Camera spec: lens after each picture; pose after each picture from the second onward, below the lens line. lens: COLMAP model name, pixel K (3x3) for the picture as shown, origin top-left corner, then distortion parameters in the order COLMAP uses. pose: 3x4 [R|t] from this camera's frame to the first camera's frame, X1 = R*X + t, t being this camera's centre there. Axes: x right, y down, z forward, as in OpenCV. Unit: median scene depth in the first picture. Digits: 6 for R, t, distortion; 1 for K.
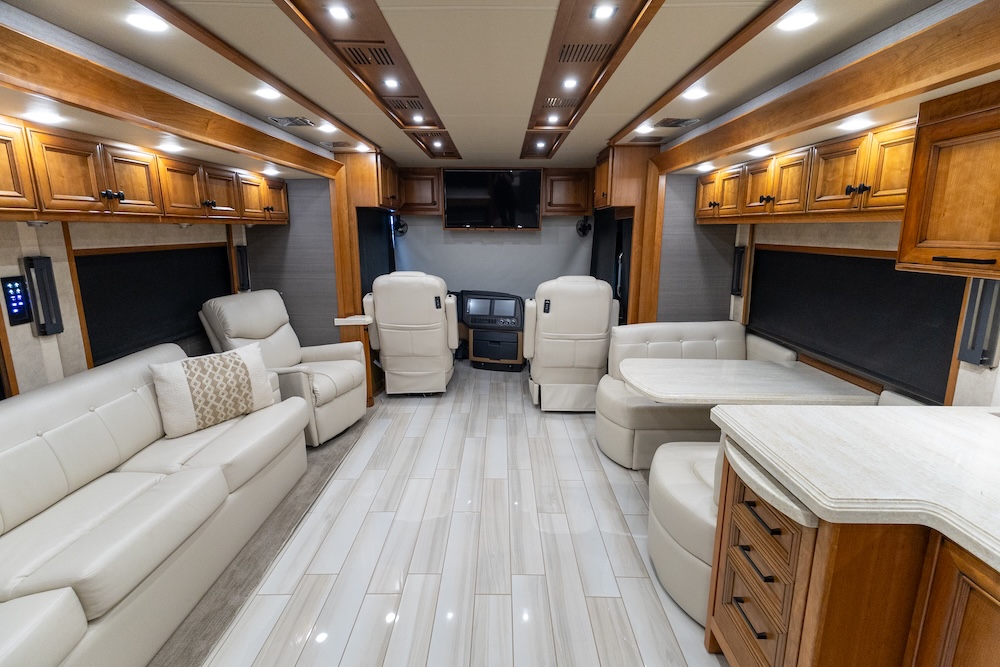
lens RADIAL K [[457.1, 0, 496.6], [0, 457.1, 331.5], [0, 0, 1]] dist [0.027955, -0.007862]
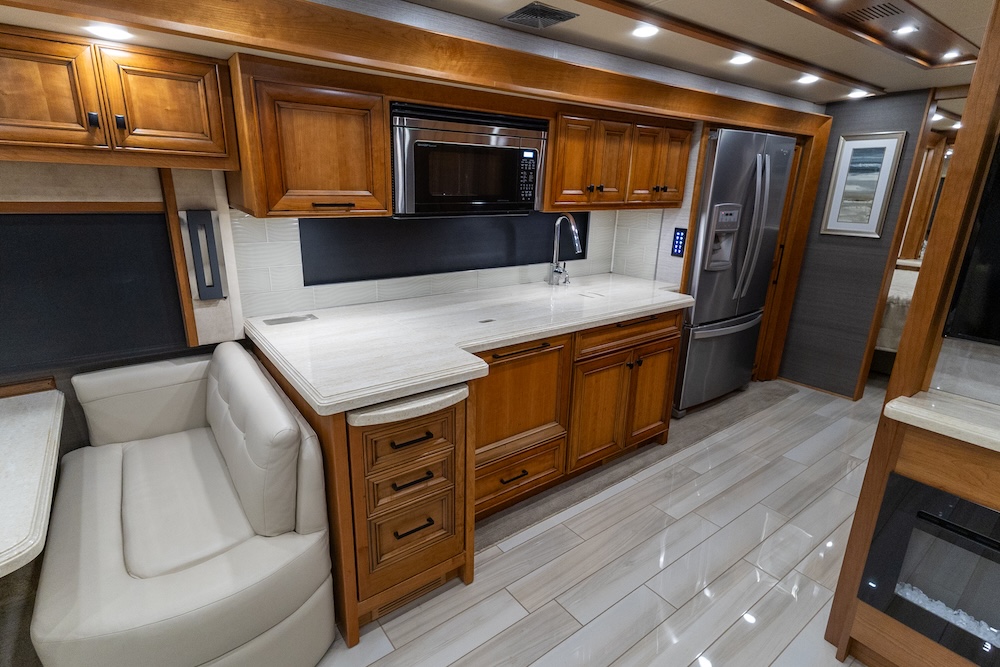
lens RADIAL K [[493.8, 0, 489.9], [0, 493.8, 332.0], [0, 0, 1]] dist [0.030541, -0.011809]
pose [[-0.602380, -0.239200, 0.761526, -0.306174], [0.149941, 0.903150, 0.402290, -0.226193], [-0.784000, 0.356515, -0.508174, 1.029565]]
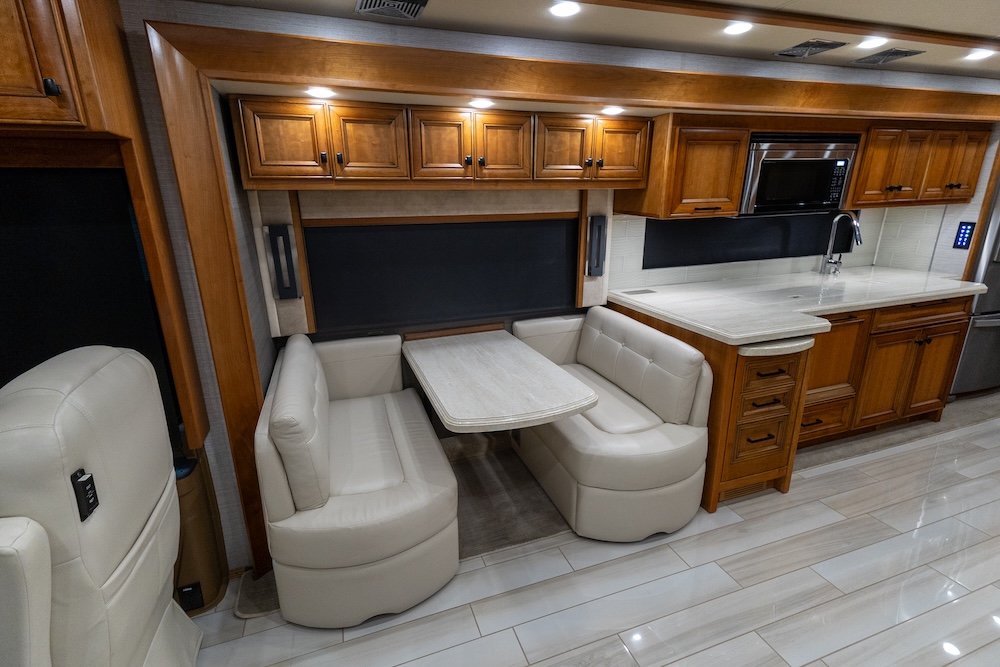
lens RADIAL K [[457.1, 0, 496.6], [0, 457.1, 331.5], [0, 0, 1]] dist [0.027955, -0.007862]
pose [[-0.339378, -0.260861, 0.903756, -0.386946], [0.218436, 0.912658, 0.345458, -0.370661], [-0.914936, 0.314654, -0.252754, 1.679382]]
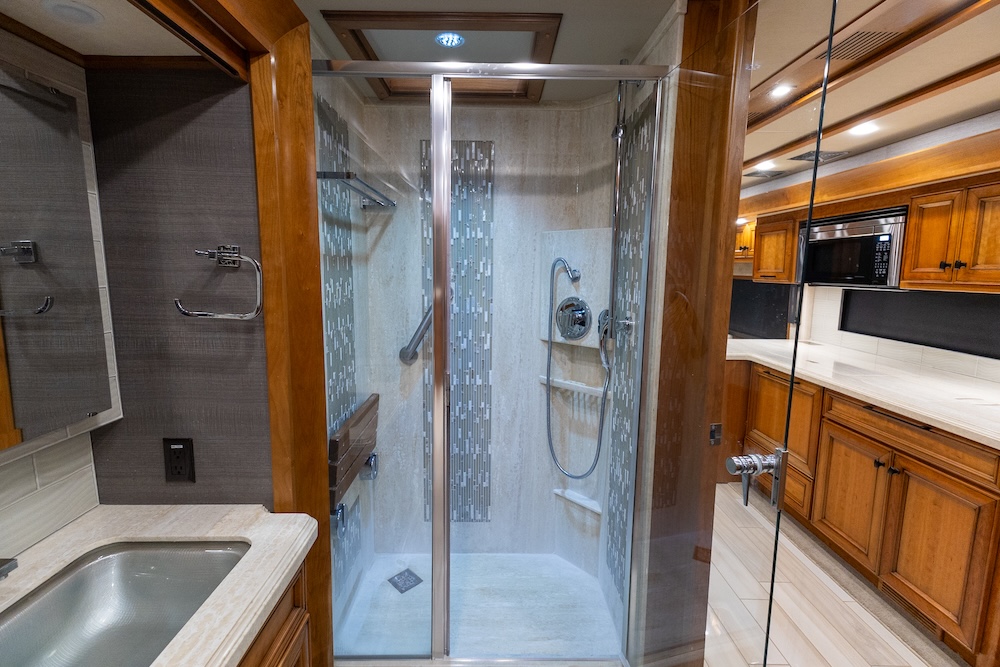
lens RADIAL K [[457.1, 0, 496.6], [0, 457.1, 331.5], [0, 0, 1]] dist [0.027955, -0.007862]
pose [[0.999797, 0.011174, 0.016790, -0.453821], [-0.009887, 0.997145, -0.074861, 0.275839], [-0.017578, 0.074680, 0.997053, -1.176485]]
